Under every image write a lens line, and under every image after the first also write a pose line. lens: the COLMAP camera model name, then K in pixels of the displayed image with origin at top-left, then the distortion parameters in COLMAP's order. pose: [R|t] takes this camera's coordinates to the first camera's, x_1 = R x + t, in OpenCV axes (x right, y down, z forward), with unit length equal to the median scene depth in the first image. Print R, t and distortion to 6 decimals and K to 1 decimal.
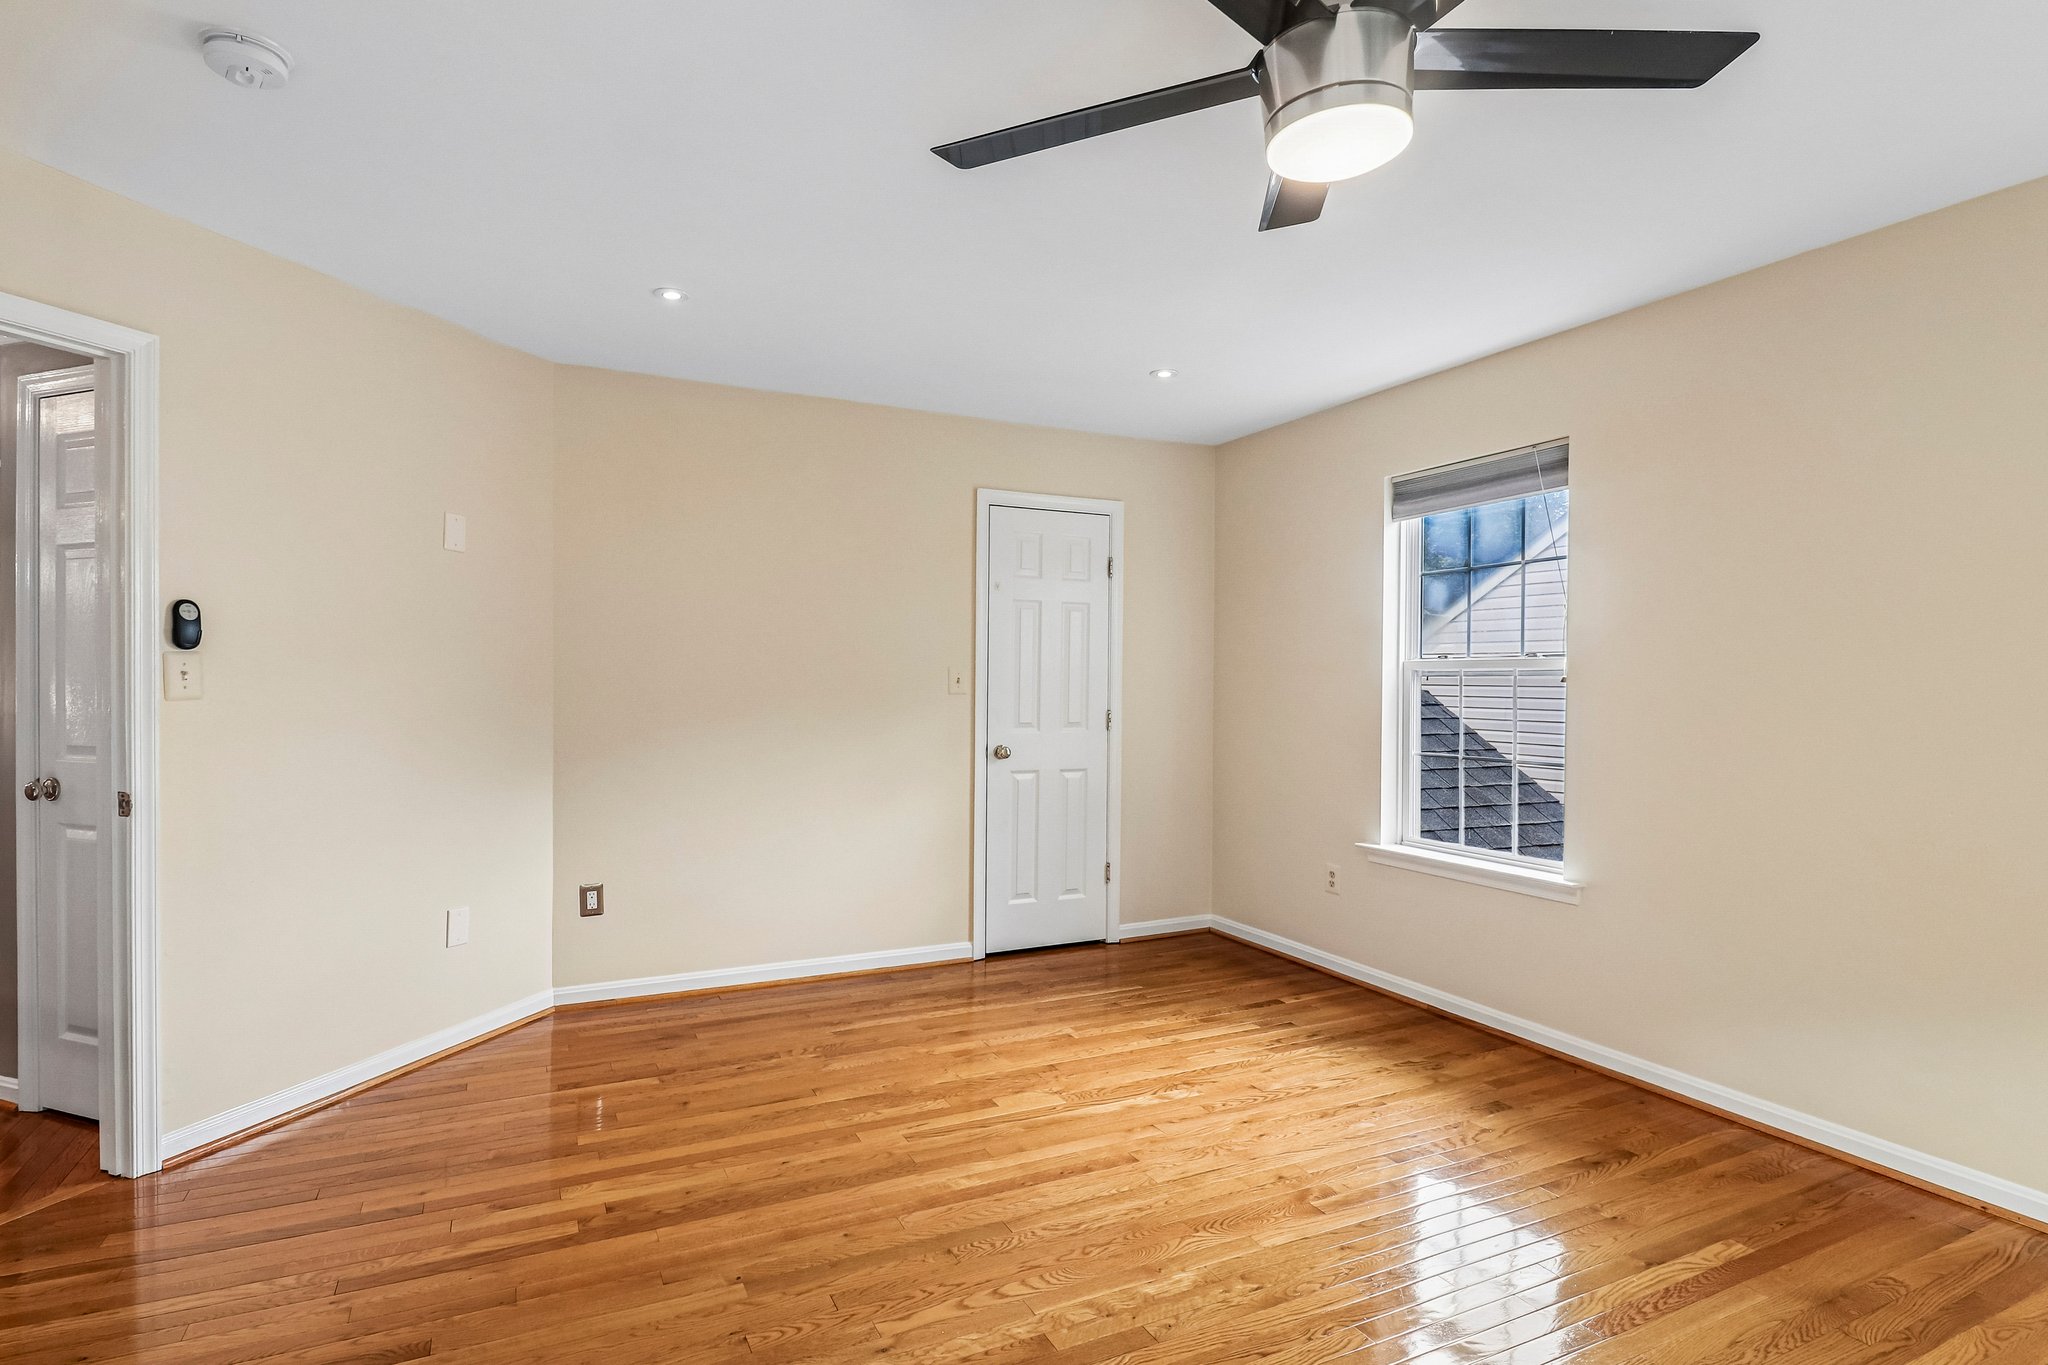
lens RADIAL K [[972.2, 0, 1024.0], [0, 972.2, 682.5], [0, 0, 1]] dist [0.001208, -0.000678]
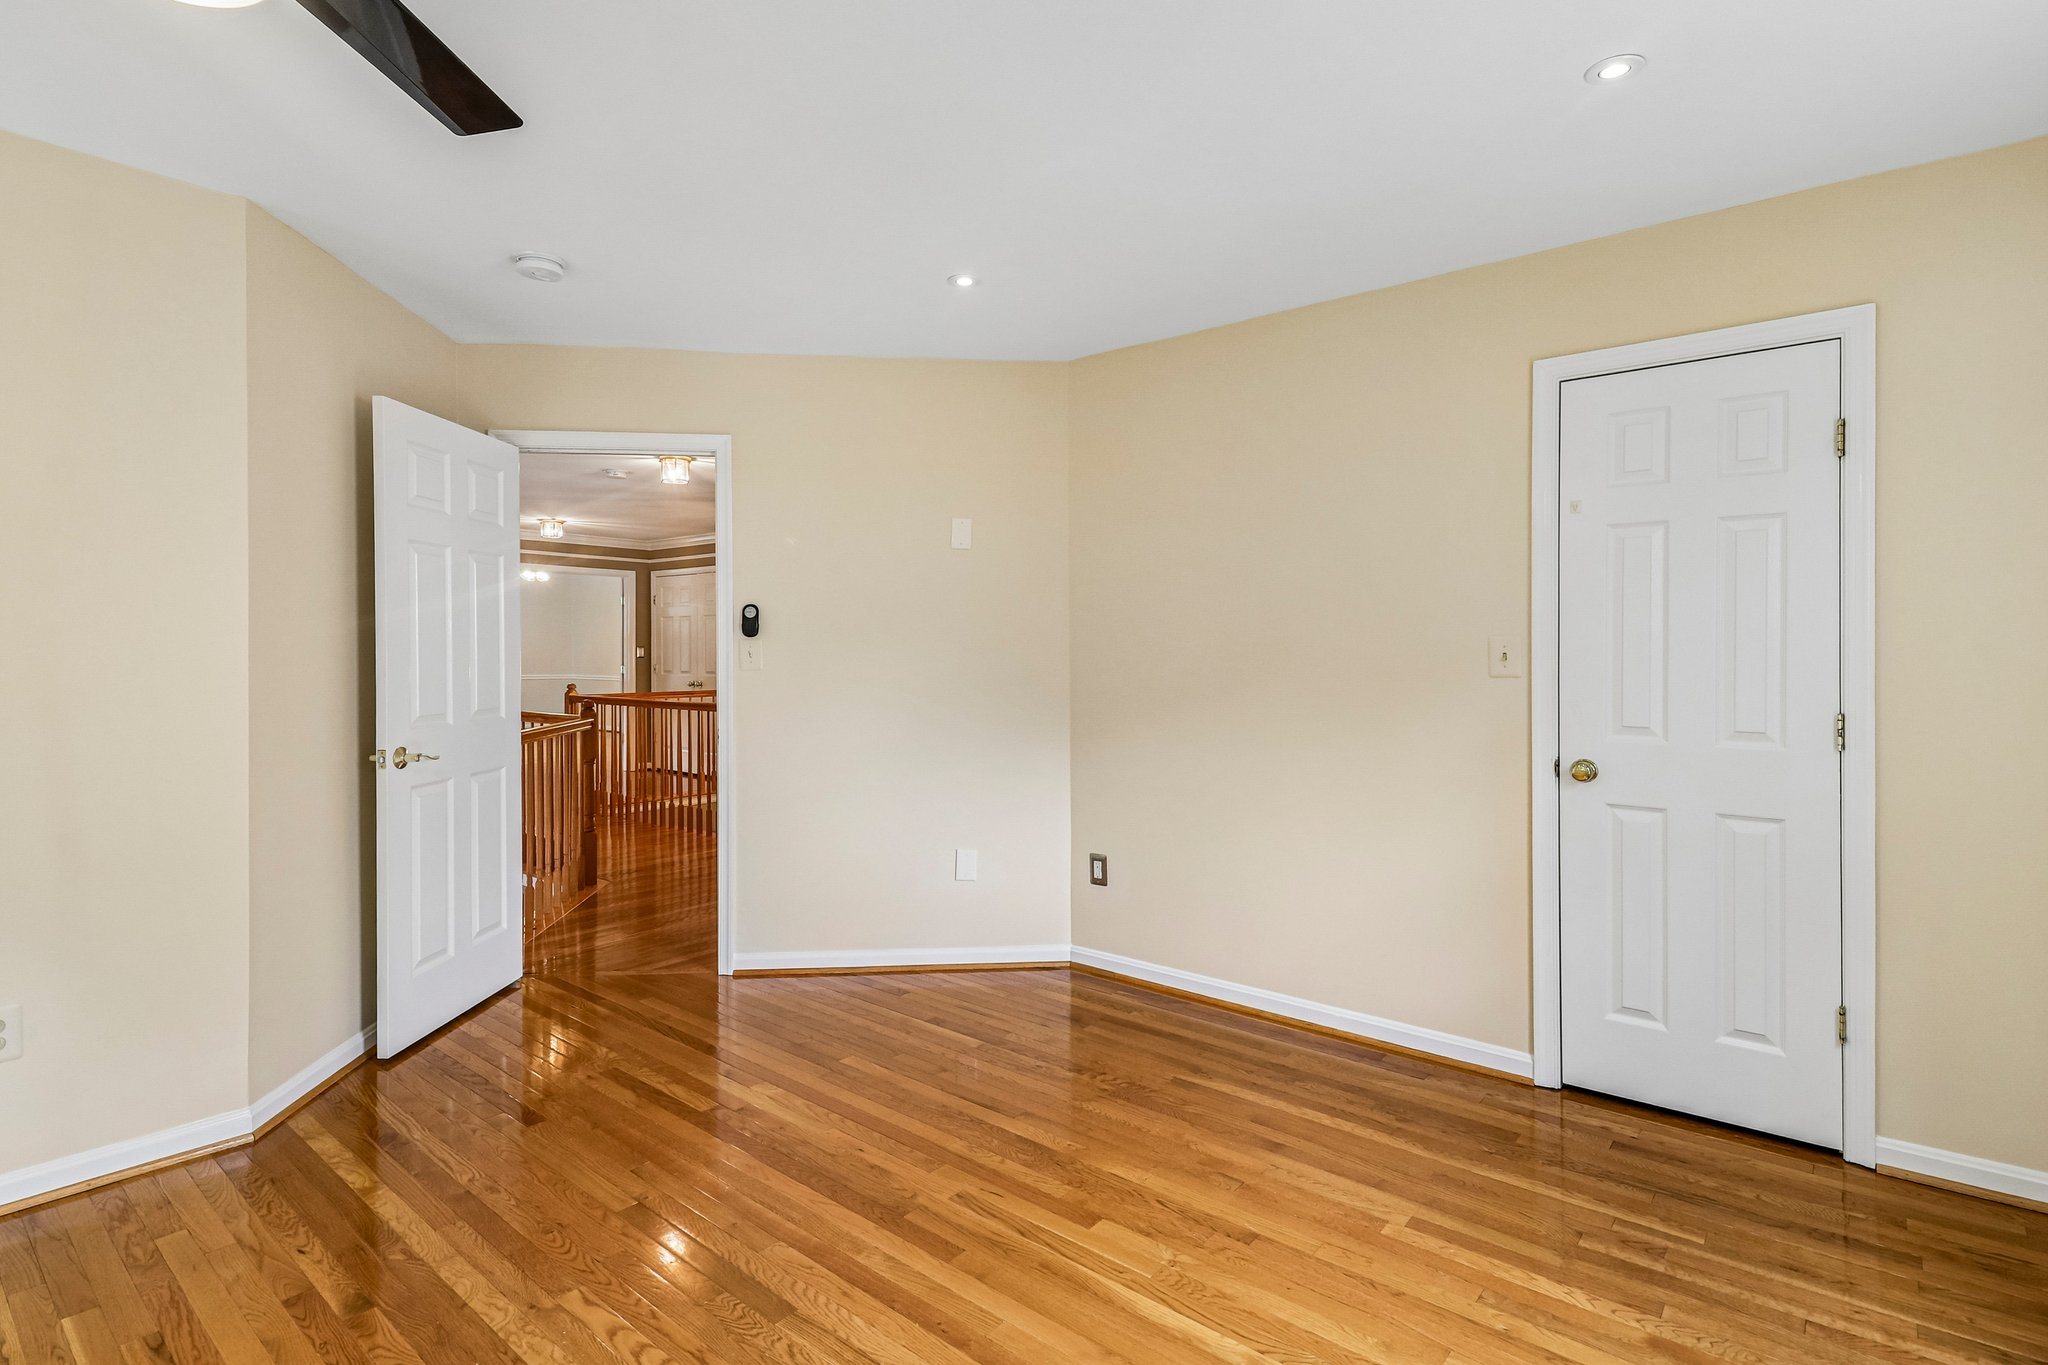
lens RADIAL K [[1037.1, 0, 1094.8], [0, 1037.1, 657.4], [0, 0, 1]] dist [0.015299, -0.000626]
pose [[0.428218, -0.000812, -0.903675, 0.562443], [0.000336, 1.000000, -0.000739, -0.001281], [0.903675, 0.000013, 0.428218, 0.534356]]
